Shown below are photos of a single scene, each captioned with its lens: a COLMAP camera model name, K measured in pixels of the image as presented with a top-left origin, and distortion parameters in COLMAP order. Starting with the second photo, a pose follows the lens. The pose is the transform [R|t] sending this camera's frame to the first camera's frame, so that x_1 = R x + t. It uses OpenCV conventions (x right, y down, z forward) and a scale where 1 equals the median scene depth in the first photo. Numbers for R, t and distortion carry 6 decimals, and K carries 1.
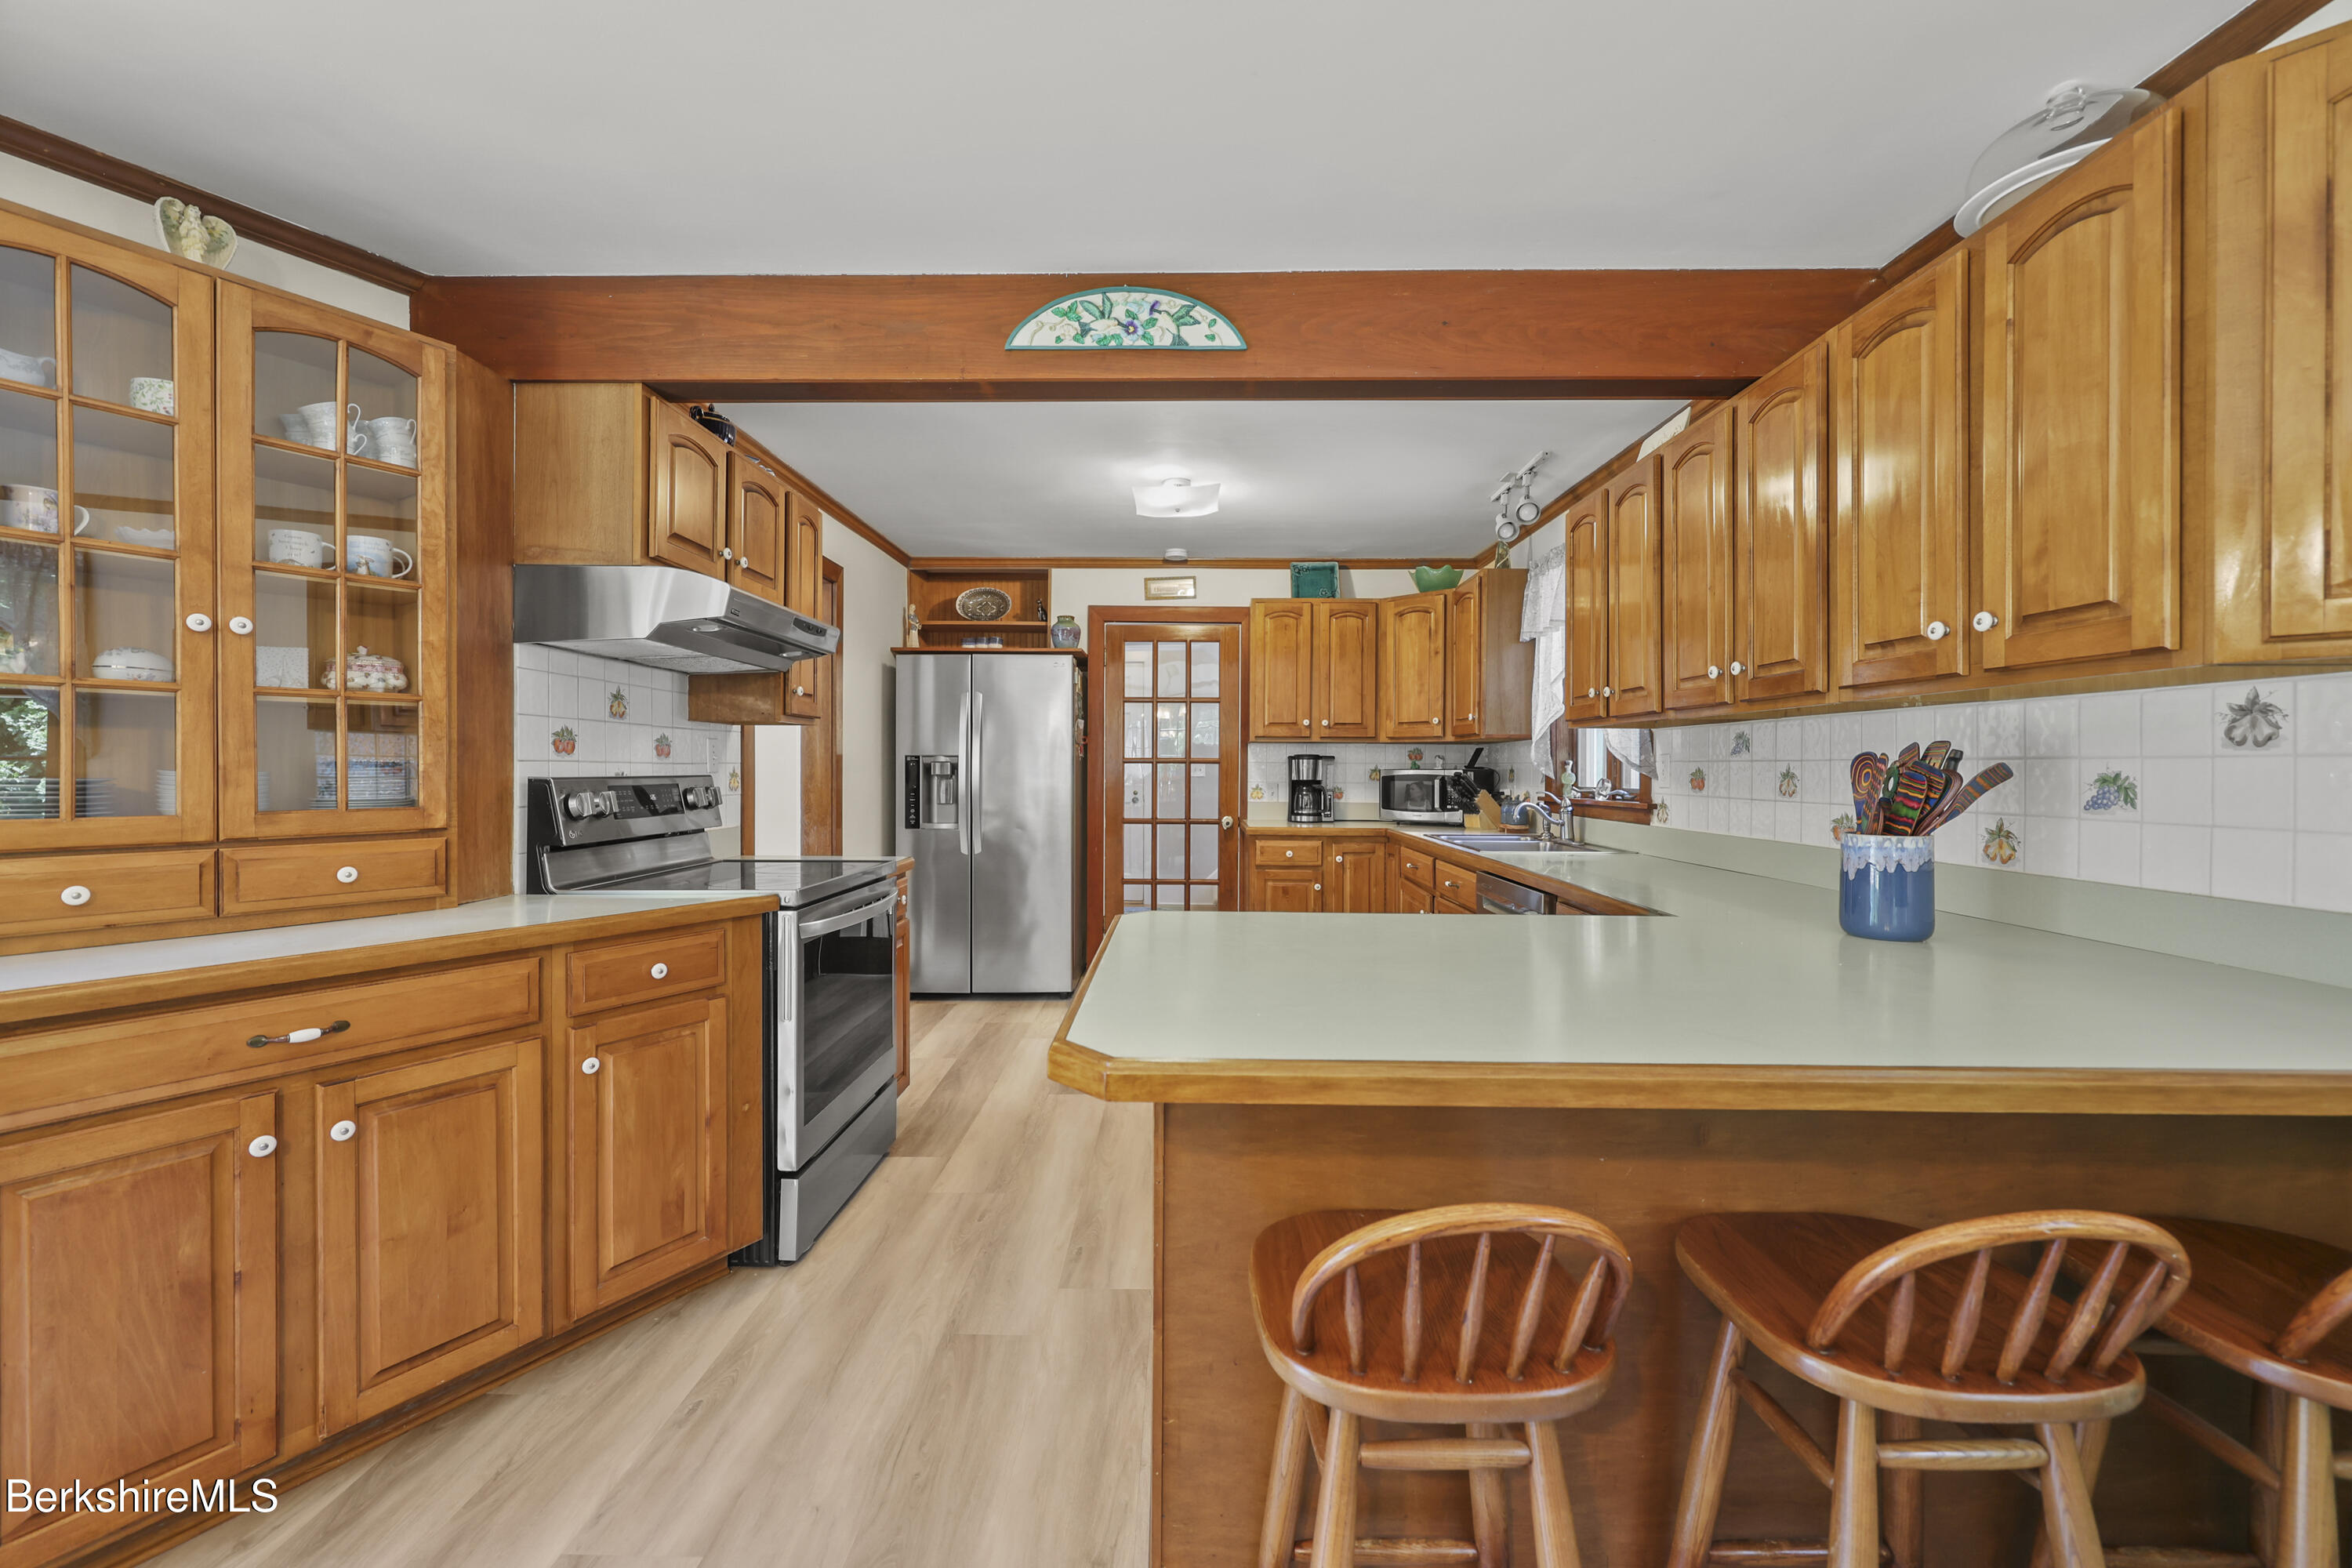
lens RADIAL K [[955.1, 0, 1177.5], [0, 955.1, 767.2], [0, 0, 1]] dist [0.003435, -0.001663]
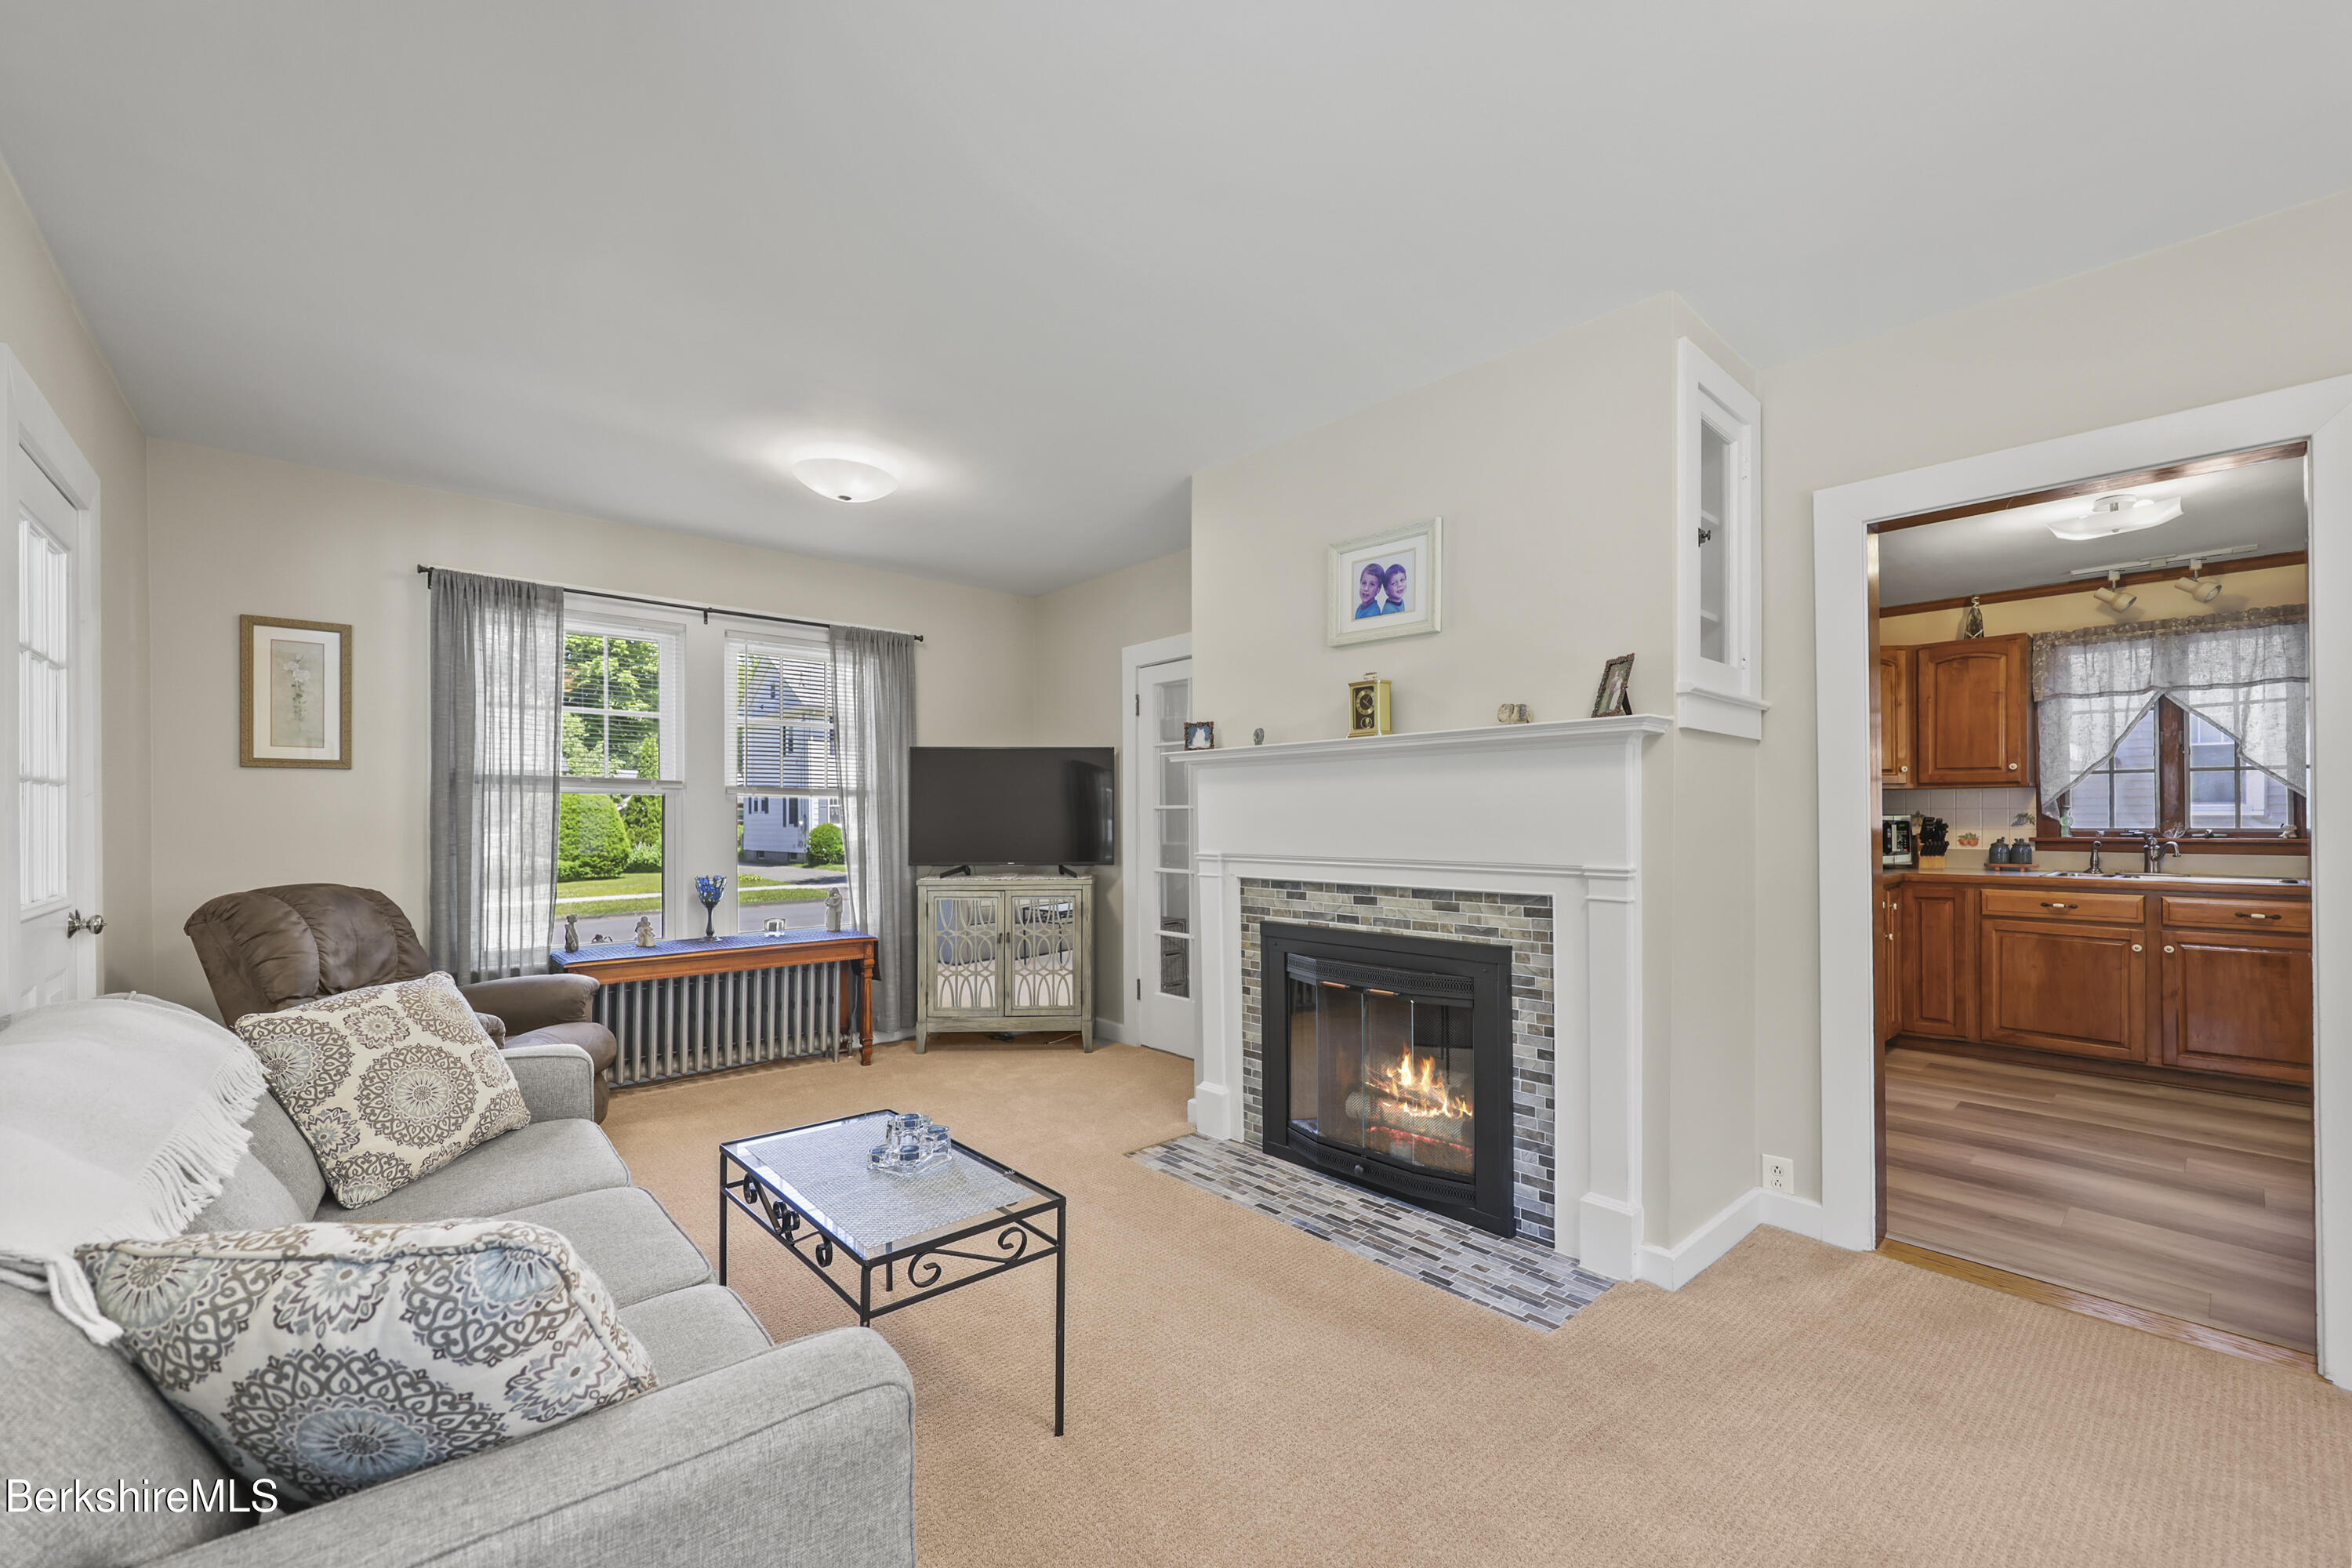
lens RADIAL K [[955.1, 0, 1182.0], [0, 955.1, 813.2], [0, 0, 1]] dist [0.003435, -0.001663]
pose [[0.735136, -0.006065, 0.677893, -0.993487], [0.008302, 0.999966, -0.000056, -0.005912], [-0.677869, 0.005669, 0.735161, 0.734441]]
